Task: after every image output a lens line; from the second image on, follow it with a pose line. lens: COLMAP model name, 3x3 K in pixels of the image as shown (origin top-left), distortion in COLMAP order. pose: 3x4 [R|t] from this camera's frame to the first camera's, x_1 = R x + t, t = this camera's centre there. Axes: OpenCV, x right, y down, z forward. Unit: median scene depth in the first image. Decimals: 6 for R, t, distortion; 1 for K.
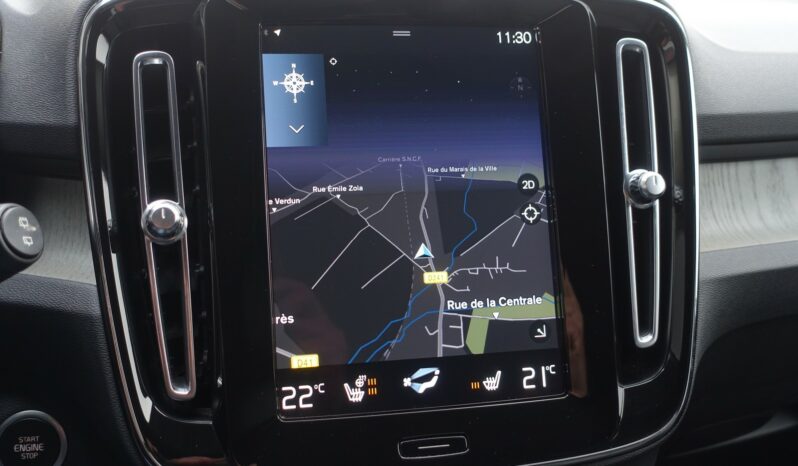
lens RADIAL K [[790.5, 0, 399.0], [0, 790.5, 233.0], [0, 0, 1]] dist [-0.000221, 0.014120]
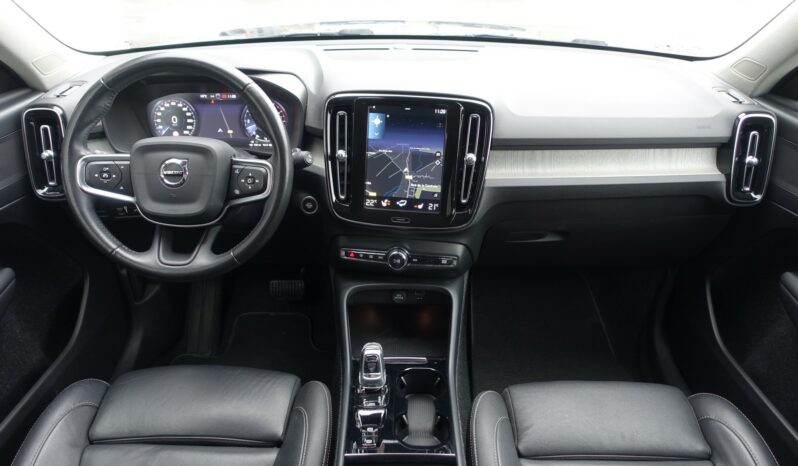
lens RADIAL K [[545.8, 0, 399.0], [0, 545.8, 233.0], [0, 0, 1]] dist [-0.011475, 0.006232]
pose [[0.949233, 0.157856, -0.272098, 0.753443], [-0.085579, 0.961940, 0.259514, -0.359249], [0.302708, -0.223054, 0.926615, -1.487125]]
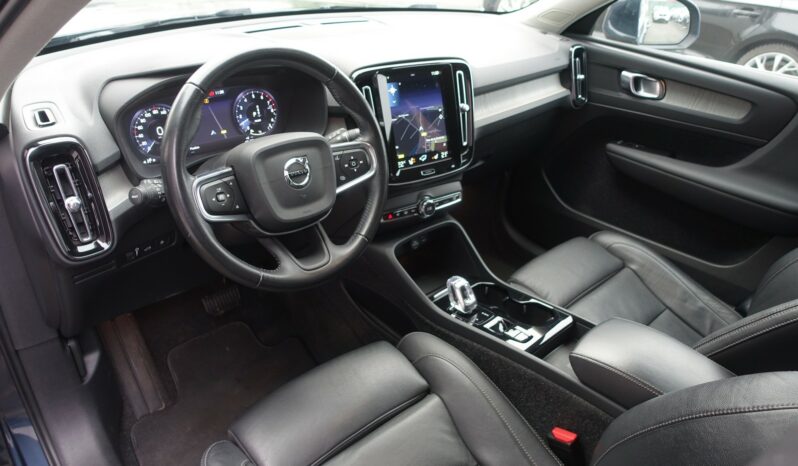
lens RADIAL K [[545.8, 0, 399.0], [0, 545.8, 233.0], [0, 0, 1]] dist [-0.011475, 0.006232]
pose [[0.912082, -0.162240, 0.376543, -1.293053], [0.046793, 0.953569, 0.297517, -0.323514], [-0.407329, -0.253740, 0.877325, -1.707643]]
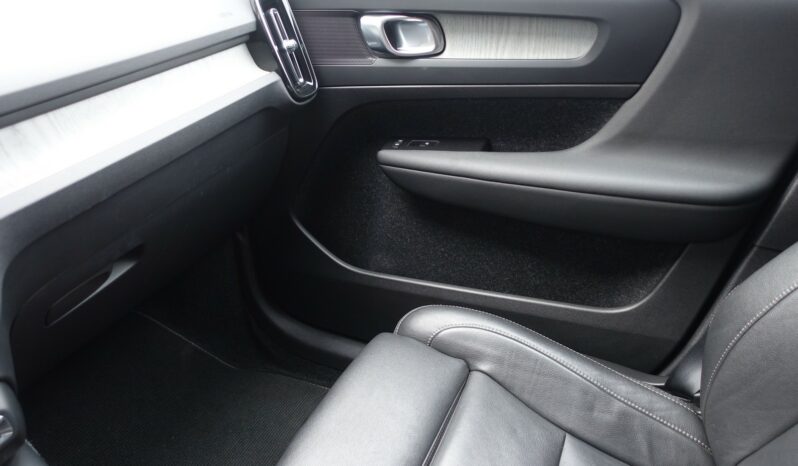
lens RADIAL K [[545.8, 0, 399.0], [0, 545.8, 233.0], [0, 0, 1]] dist [-0.011475, 0.006232]
pose [[0.681251, -0.399280, 0.613574, 0.330350], [0.238243, 0.913456, 0.329906, -0.090785], [-0.692198, -0.078569, 0.717418, -0.290025]]
